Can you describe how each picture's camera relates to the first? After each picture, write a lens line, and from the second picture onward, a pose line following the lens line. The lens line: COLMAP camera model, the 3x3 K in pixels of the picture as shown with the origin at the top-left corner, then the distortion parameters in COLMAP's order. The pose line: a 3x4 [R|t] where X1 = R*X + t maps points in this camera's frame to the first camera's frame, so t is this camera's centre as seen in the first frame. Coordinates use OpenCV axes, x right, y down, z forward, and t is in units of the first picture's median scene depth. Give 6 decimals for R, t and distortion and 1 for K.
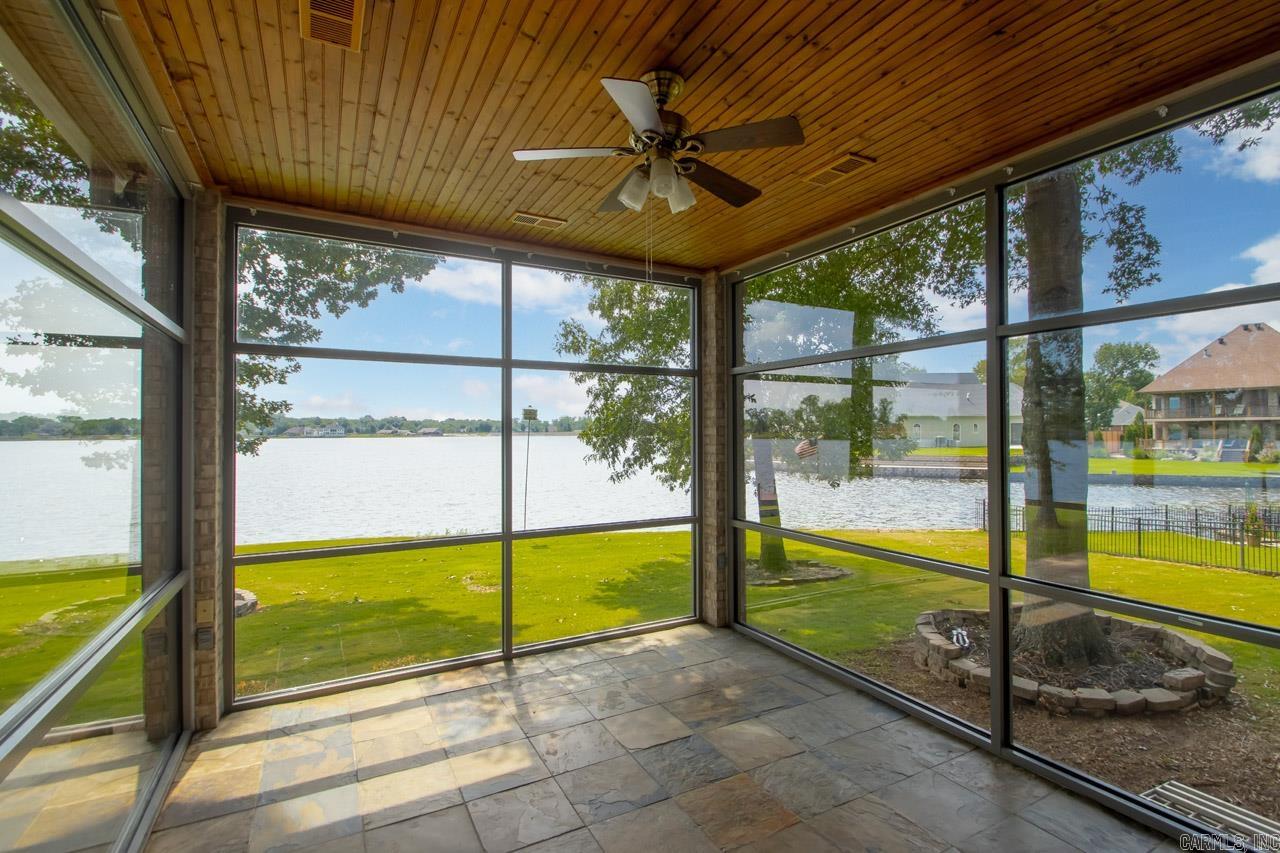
lens RADIAL K [[590.5, 0, 651.8], [0, 590.5, 425.7], [0, 0, 1]] dist [0.008668, -0.012241]
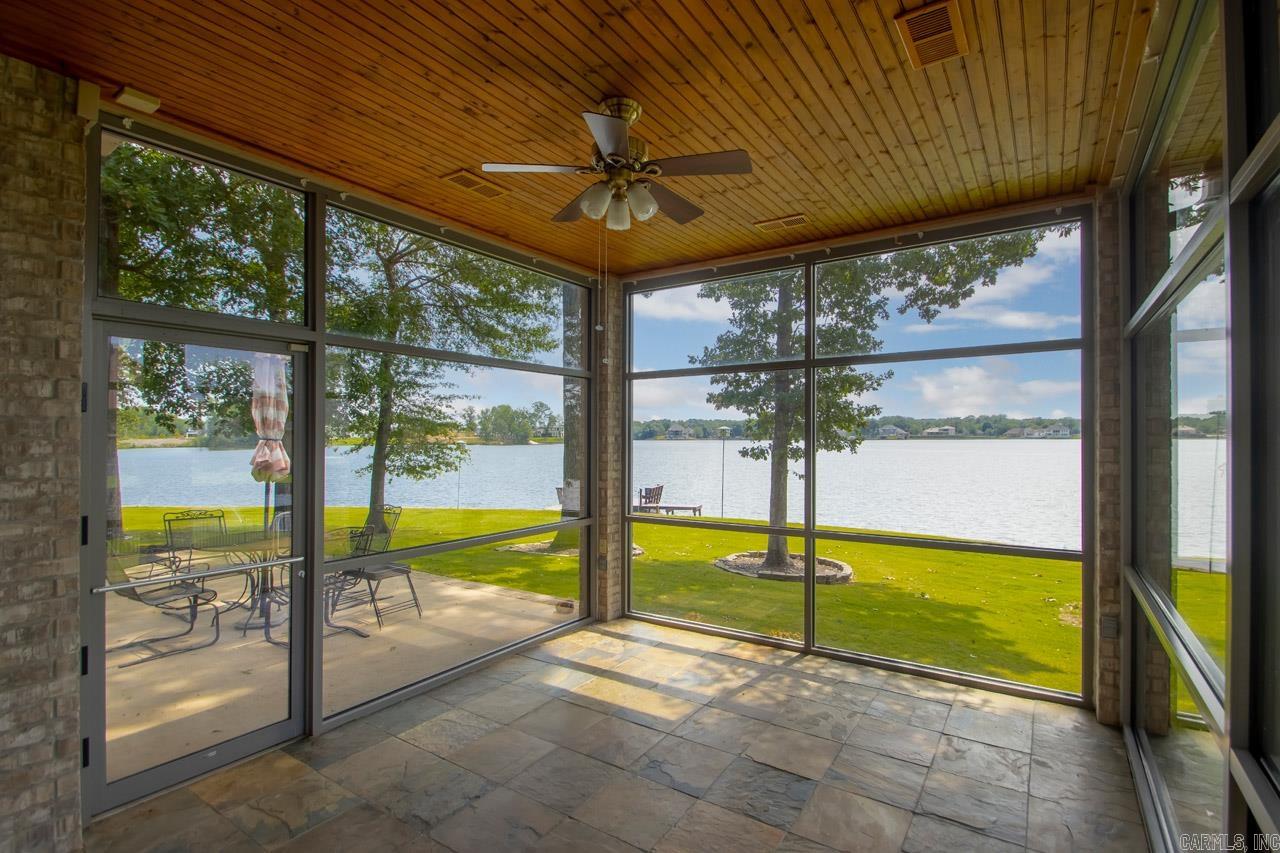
lens RADIAL K [[590.5, 0, 651.8], [0, 590.5, 425.7], [0, 0, 1]] dist [0.008668, -0.012241]
pose [[0.458183, -0.019826, -0.888637, 0.588260], [0.017990, 0.999753, -0.013029, 0.011840], [0.888676, -0.010017, 0.458427, 0.321506]]
